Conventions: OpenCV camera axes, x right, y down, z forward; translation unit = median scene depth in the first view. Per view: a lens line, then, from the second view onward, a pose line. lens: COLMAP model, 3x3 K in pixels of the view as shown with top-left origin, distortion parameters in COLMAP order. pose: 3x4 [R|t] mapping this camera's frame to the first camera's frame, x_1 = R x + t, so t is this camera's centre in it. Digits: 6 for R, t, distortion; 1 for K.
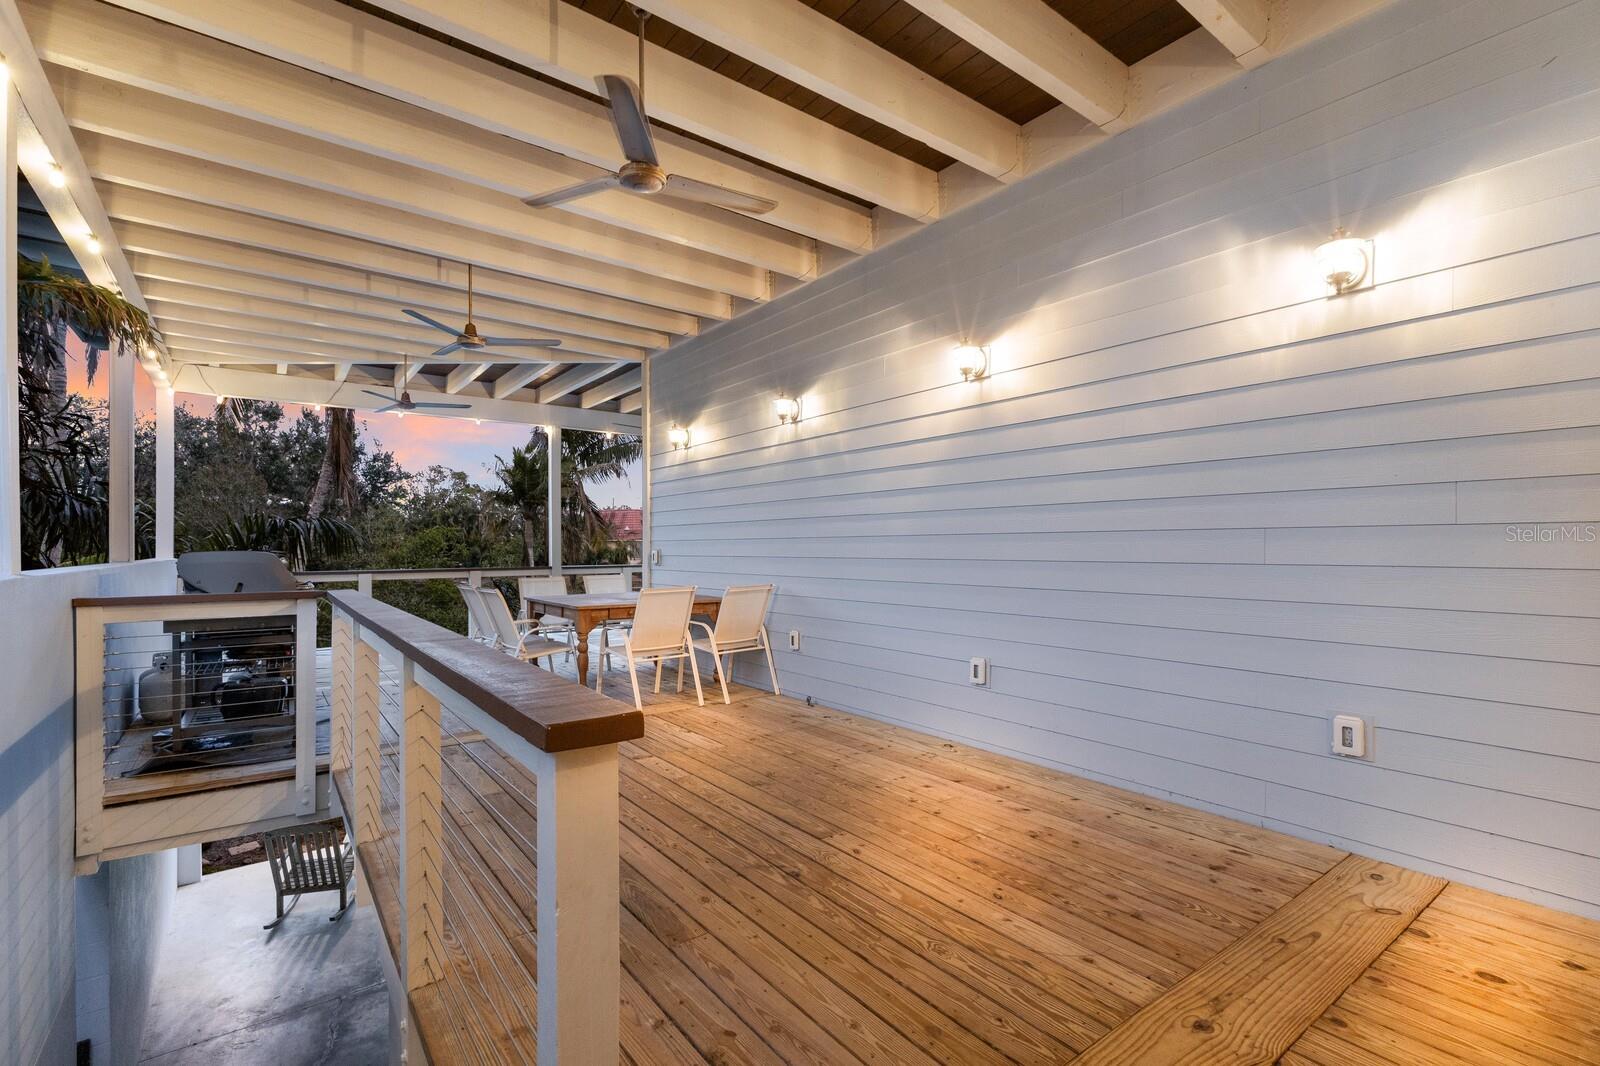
lens RADIAL K [[725.4, 0, 803.8], [0, 725.4, 537.1], [0, 0, 1]] dist [0.003351, 0.001764]
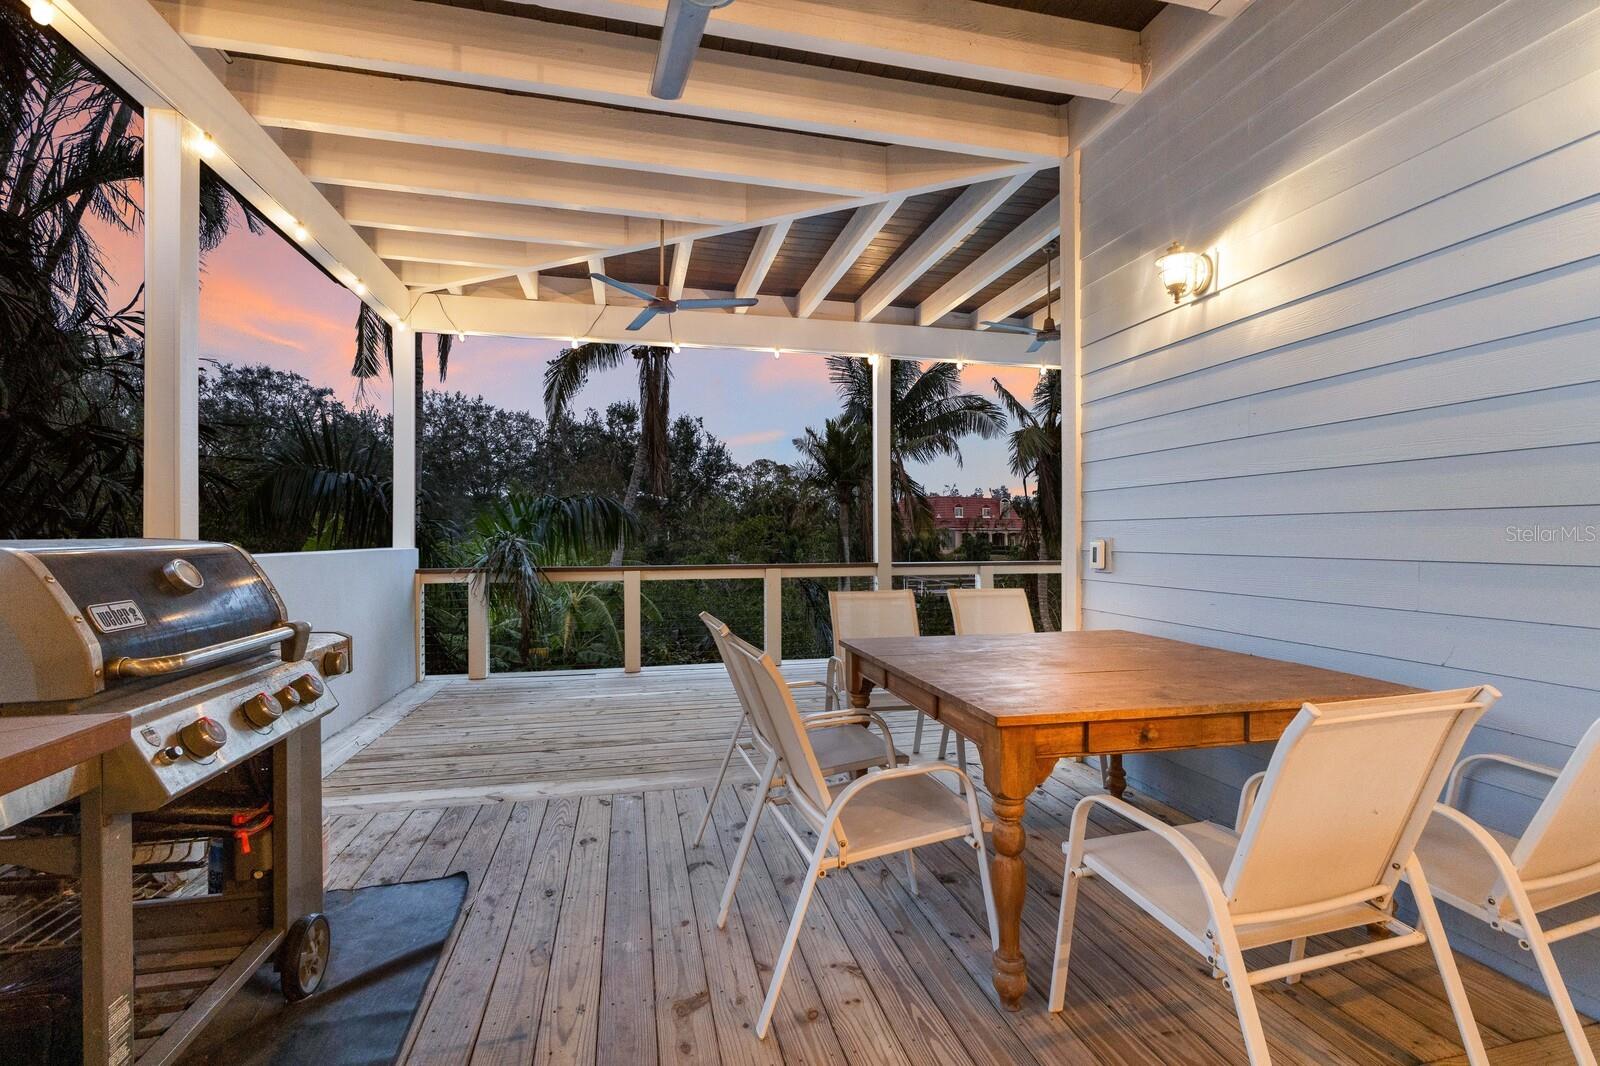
lens RADIAL K [[725.4, 0, 805.9], [0, 725.4, 533.9], [0, 0, 1]] dist [0.003351, 0.001764]
pose [[0.915925, 0.001059, -0.401347, -0.064881], [0.003346, 0.999942, 0.010272, 0.002615], [0.401334, -0.010752, 0.915868, 0.167611]]
